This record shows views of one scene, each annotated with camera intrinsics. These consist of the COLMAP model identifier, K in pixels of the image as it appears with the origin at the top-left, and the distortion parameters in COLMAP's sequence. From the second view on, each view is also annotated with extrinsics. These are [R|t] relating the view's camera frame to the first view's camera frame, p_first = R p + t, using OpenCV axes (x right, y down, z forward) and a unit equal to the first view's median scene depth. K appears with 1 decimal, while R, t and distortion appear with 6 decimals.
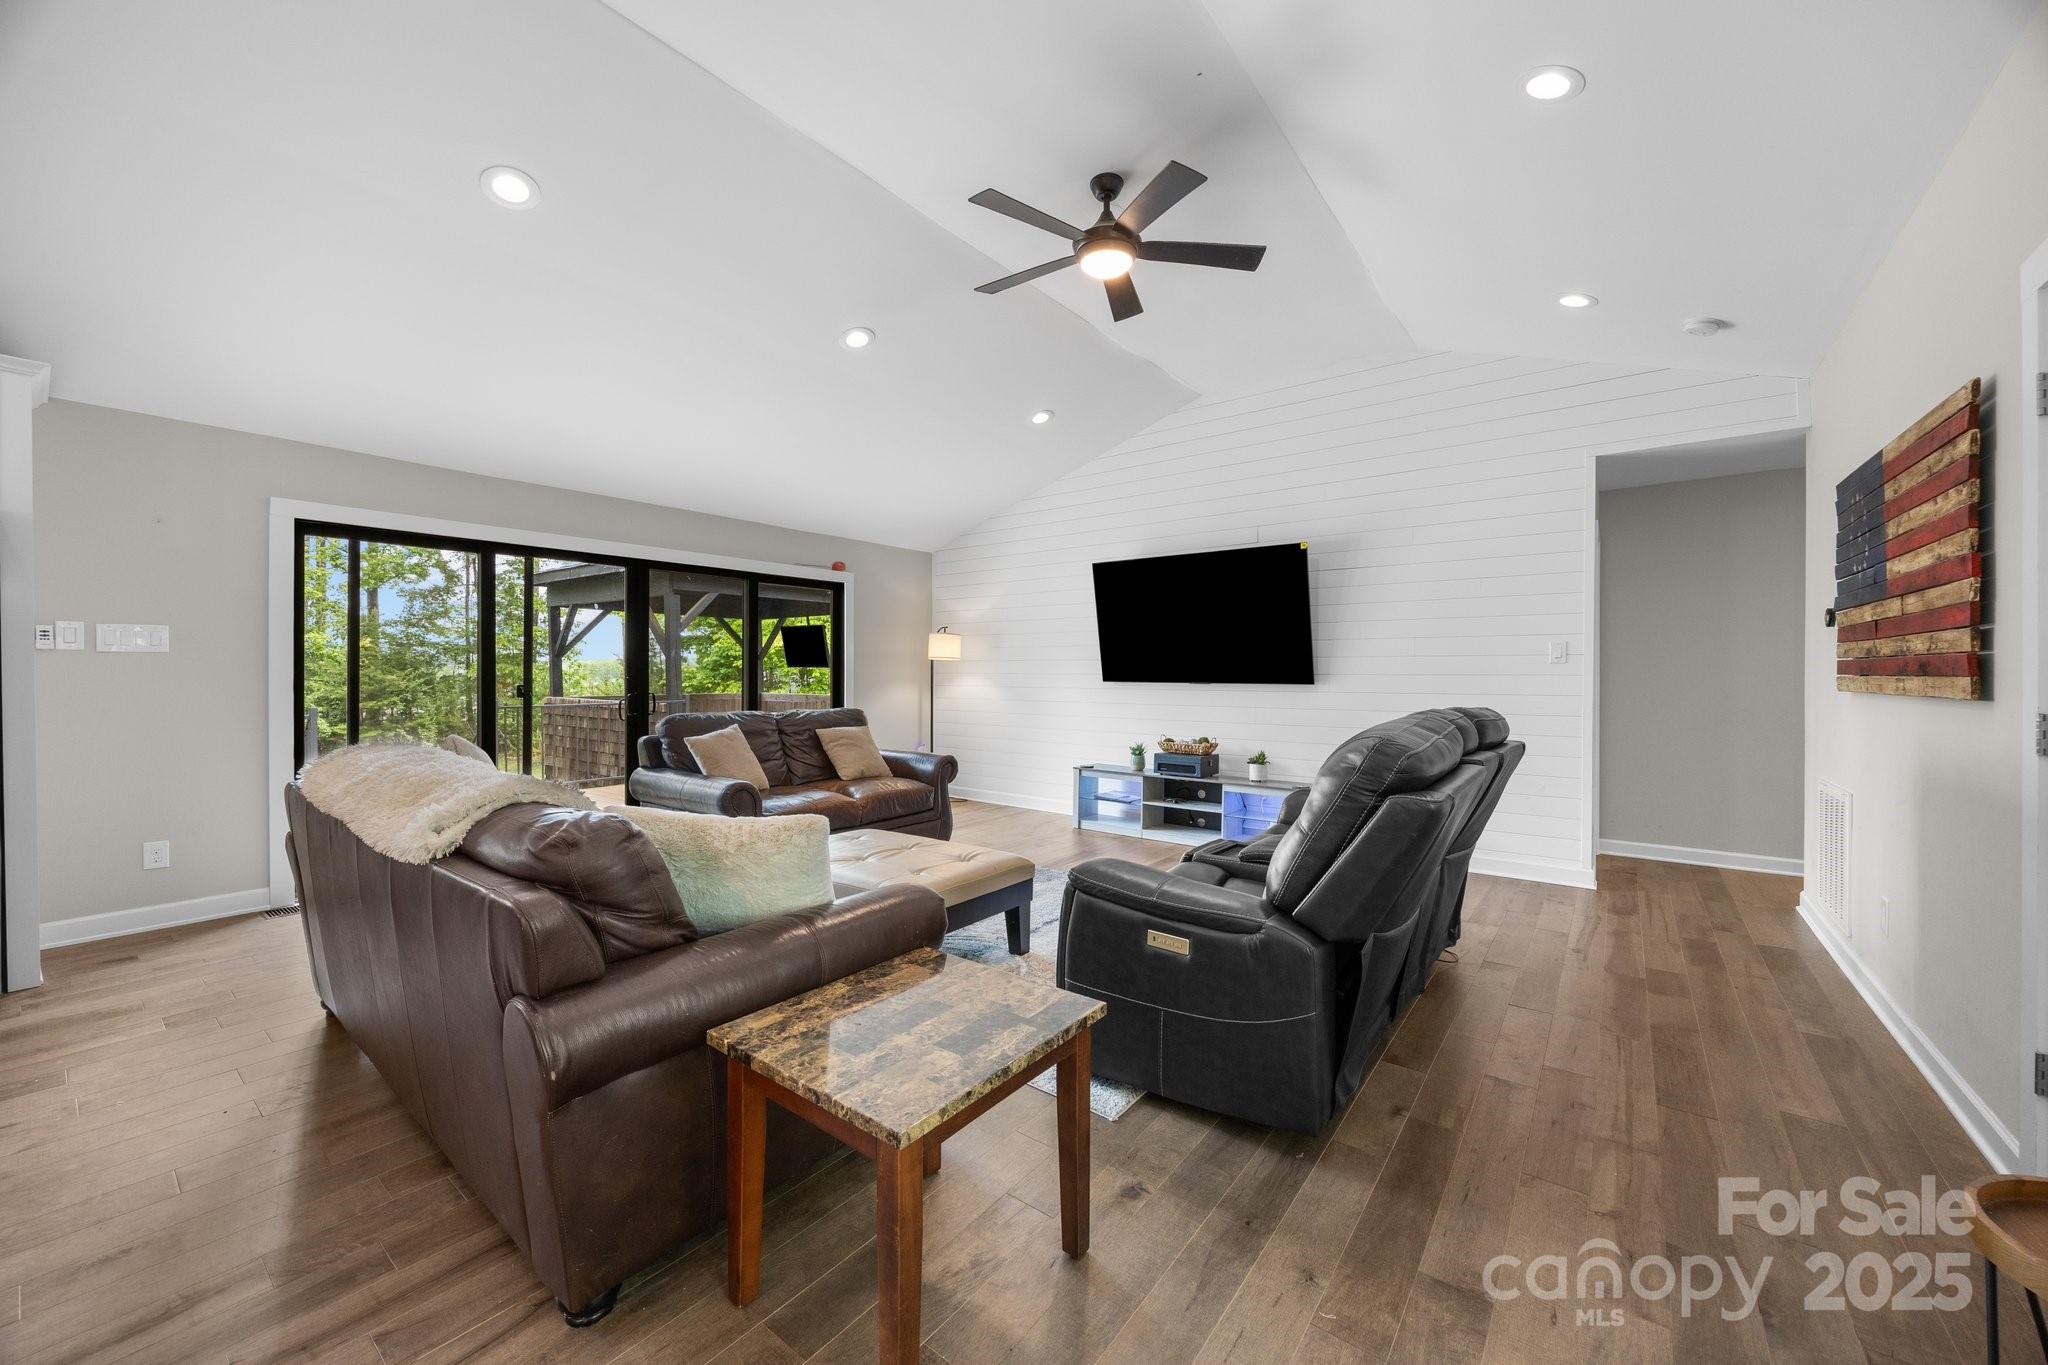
lens RADIAL K [[786.1, 0, 1022.2], [0, 786.1, 677.0], [0, 0, 1]] dist [-0.002038, -0.000647]
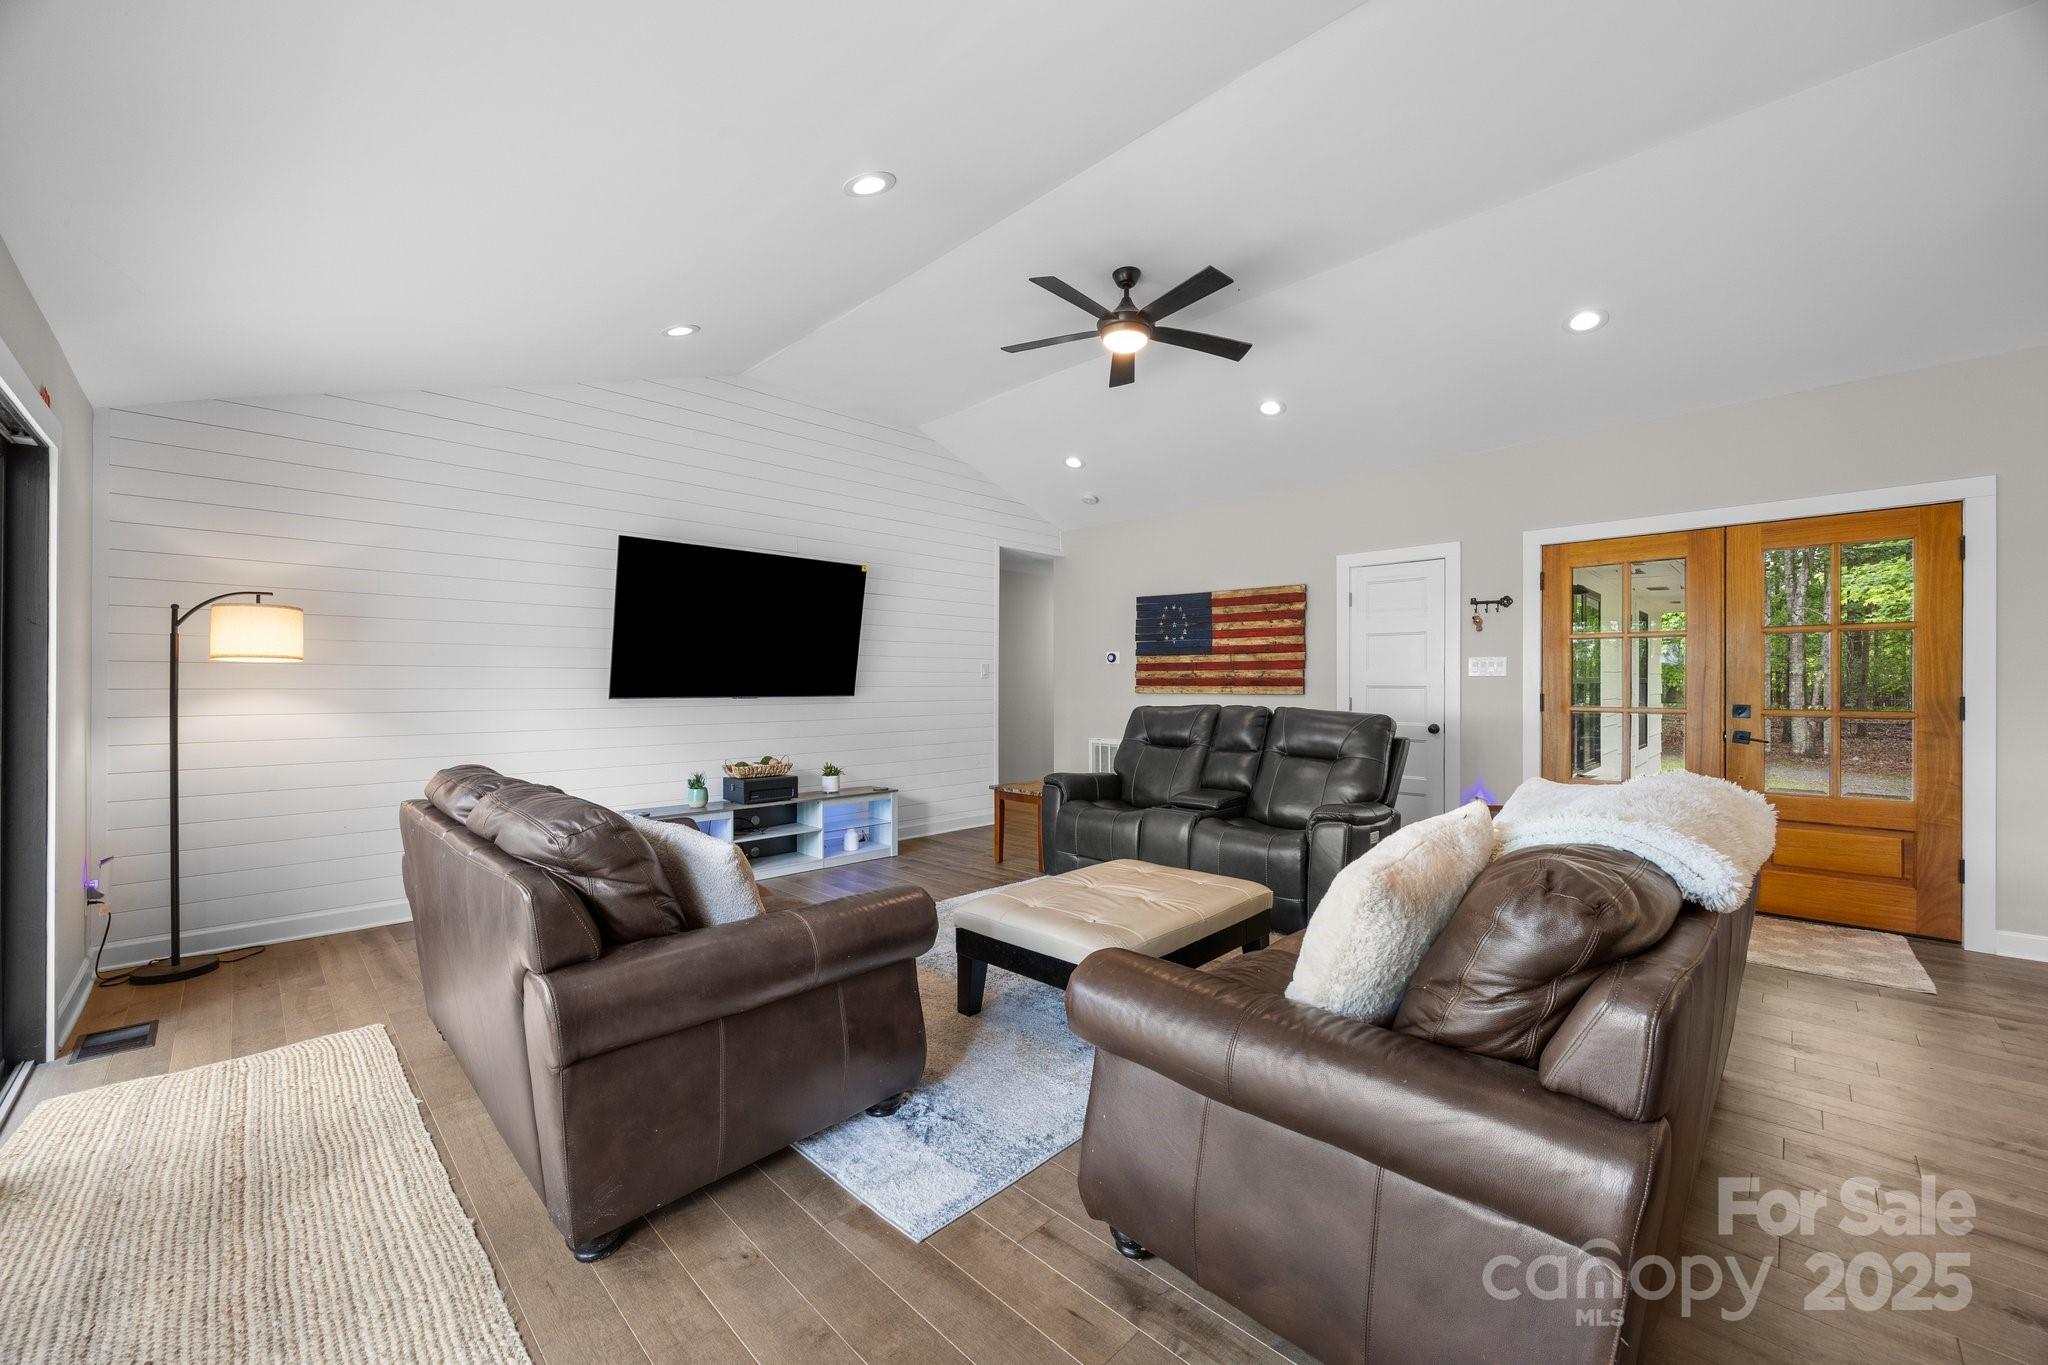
lens RADIAL K [[786.1, 0, 1021.5], [0, 786.1, 680.5], [0, 0, 1]] dist [-0.002038, -0.000647]
pose [[0.121929, 0.007753, 0.992508, -0.679747], [0.006587, 0.999941, -0.008621, -0.001012], [-0.992517, 0.007588, 0.121871, 0.631683]]
